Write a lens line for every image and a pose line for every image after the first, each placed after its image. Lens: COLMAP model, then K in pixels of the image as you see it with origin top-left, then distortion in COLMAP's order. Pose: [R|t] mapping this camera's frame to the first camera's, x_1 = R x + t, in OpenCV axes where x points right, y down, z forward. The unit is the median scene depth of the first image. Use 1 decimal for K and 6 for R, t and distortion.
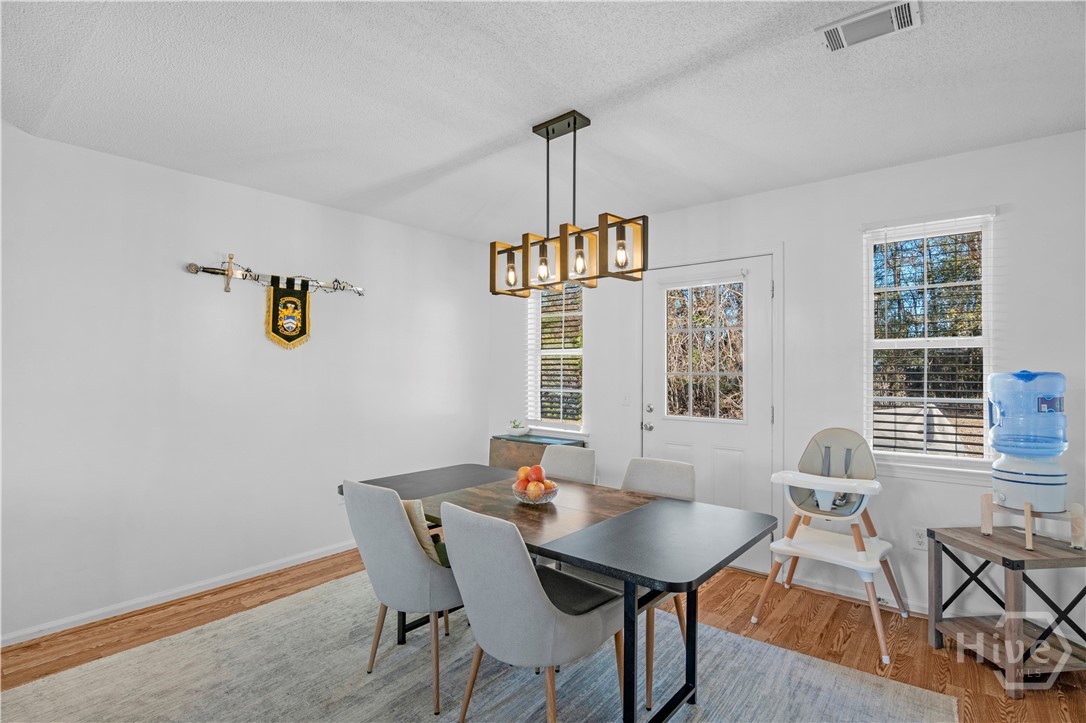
lens RADIAL K [[528.4, 0, 541.5], [0, 528.4, 364.5], [0, 0, 1]] dist [-0.026596, -0.000735]
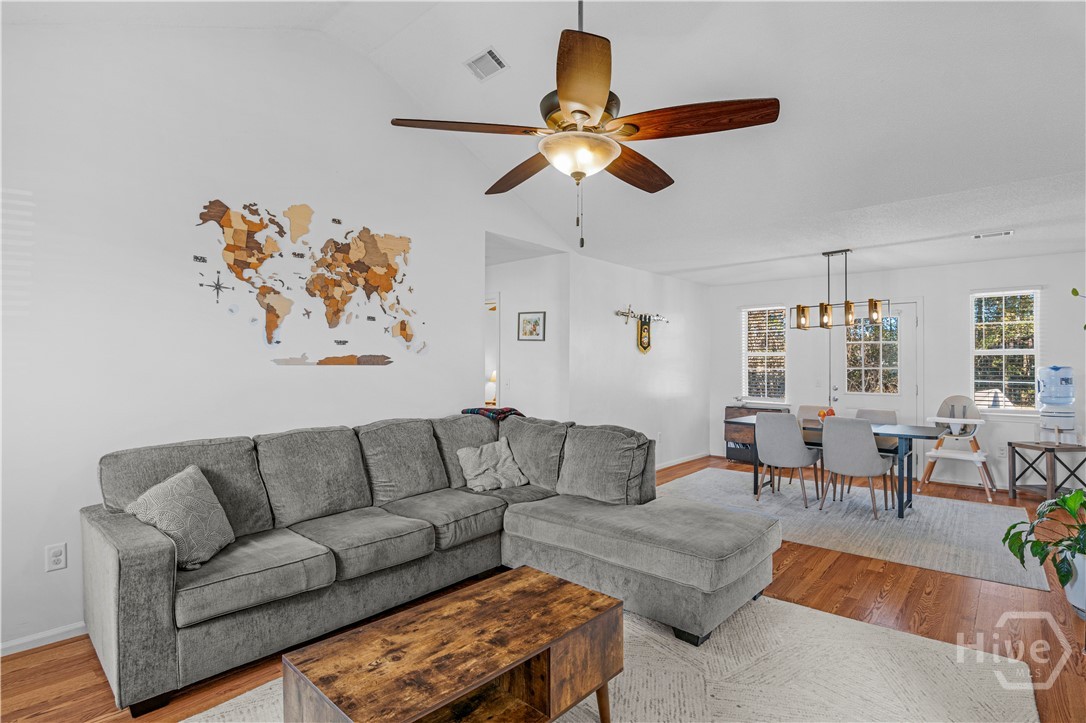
lens RADIAL K [[528.4, 0, 543.5], [0, 528.4, 358.0], [0, 0, 1]] dist [-0.026596, -0.000735]
pose [[0.998850, 0.000373, -0.047949, -0.972183], [-0.000662, 0.999982, -0.006001, -0.006650], [0.047946, 0.006026, 0.998832, -1.108802]]
